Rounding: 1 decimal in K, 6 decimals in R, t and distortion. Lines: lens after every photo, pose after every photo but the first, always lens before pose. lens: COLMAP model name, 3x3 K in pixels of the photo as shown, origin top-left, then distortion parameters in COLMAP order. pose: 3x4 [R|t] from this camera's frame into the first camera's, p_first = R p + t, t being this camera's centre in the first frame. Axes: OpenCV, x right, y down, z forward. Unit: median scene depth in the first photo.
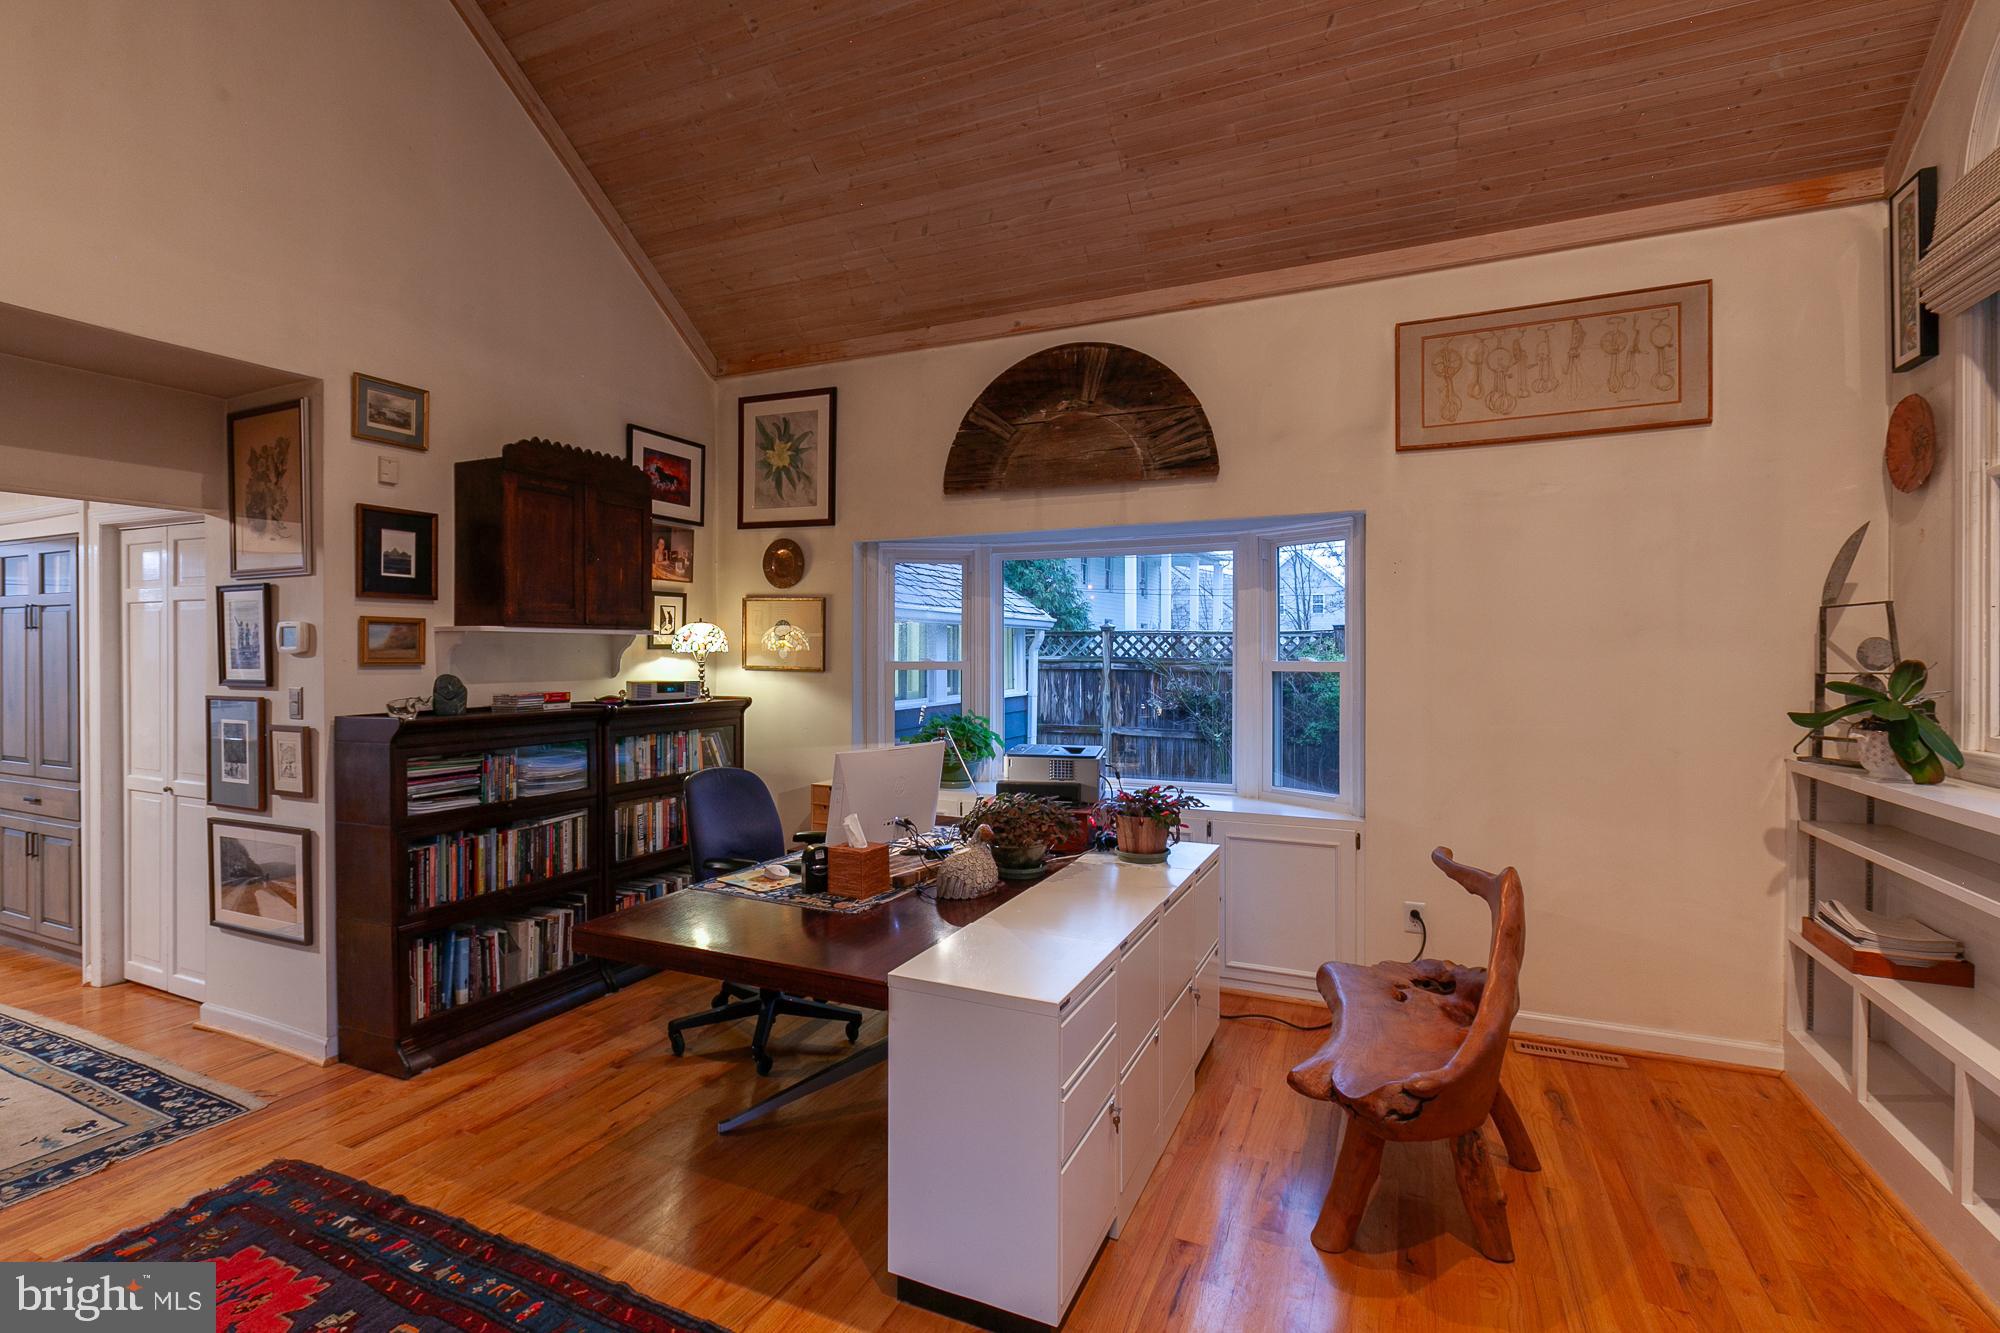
lens RADIAL K [[912.5, 0, 937.3], [0, 912.5, 653.3], [0, 0, 1]] dist [0.007086, -0.000620]
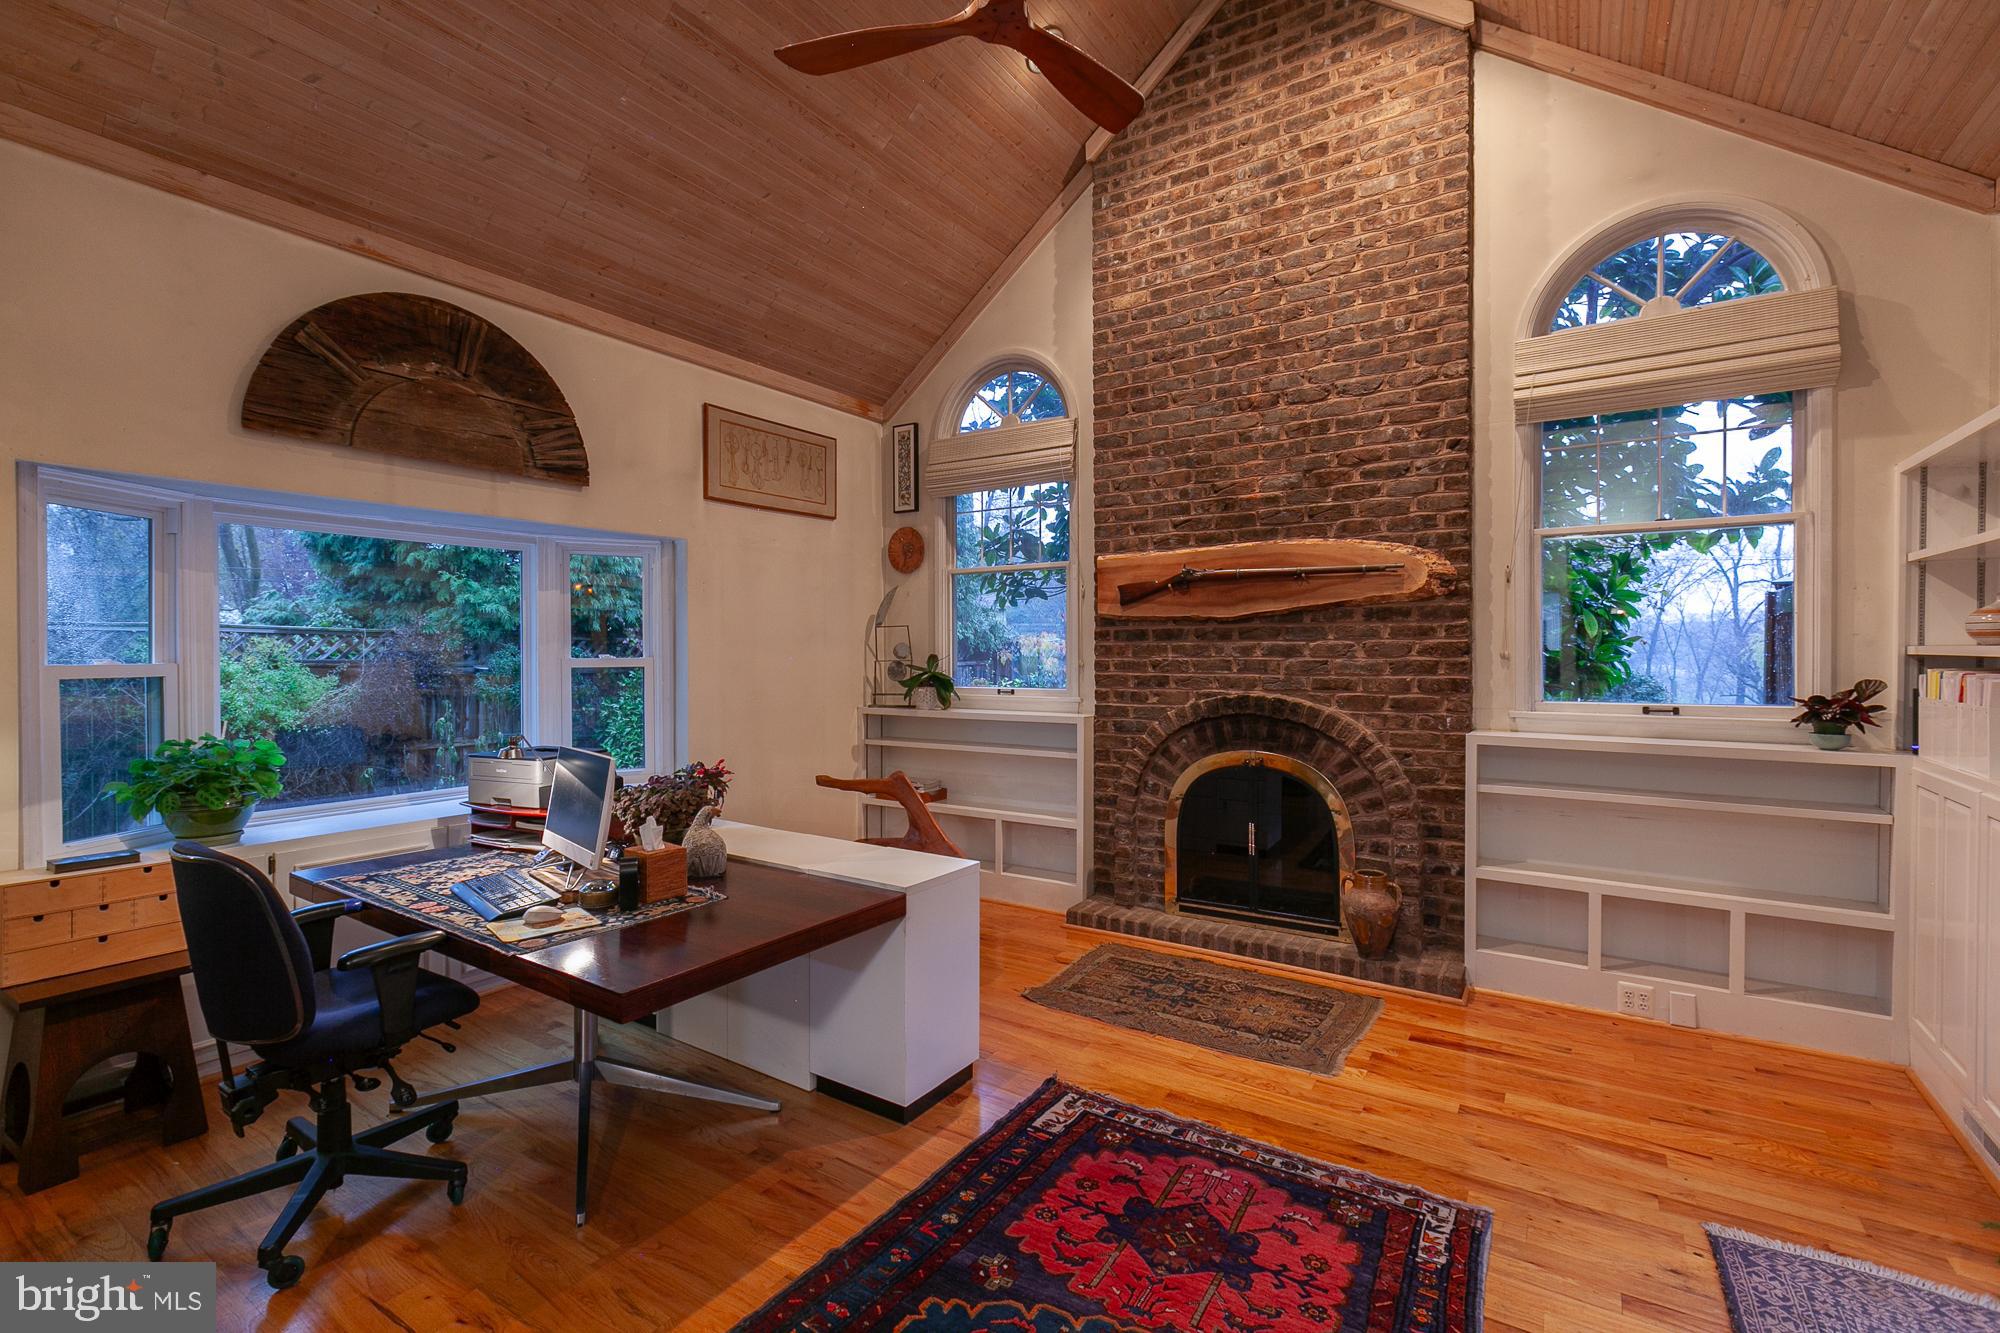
lens RADIAL K [[912.5, 0, 1004.1], [0, 912.5, 662.4], [0, 0, 1]] dist [0.007086, -0.000620]
pose [[0.141330, -0.015793, 0.989837, -0.746920], [-0.010010, 0.999799, 0.017381, -0.008639], [-0.989912, -0.012365, 0.141143, 0.366021]]
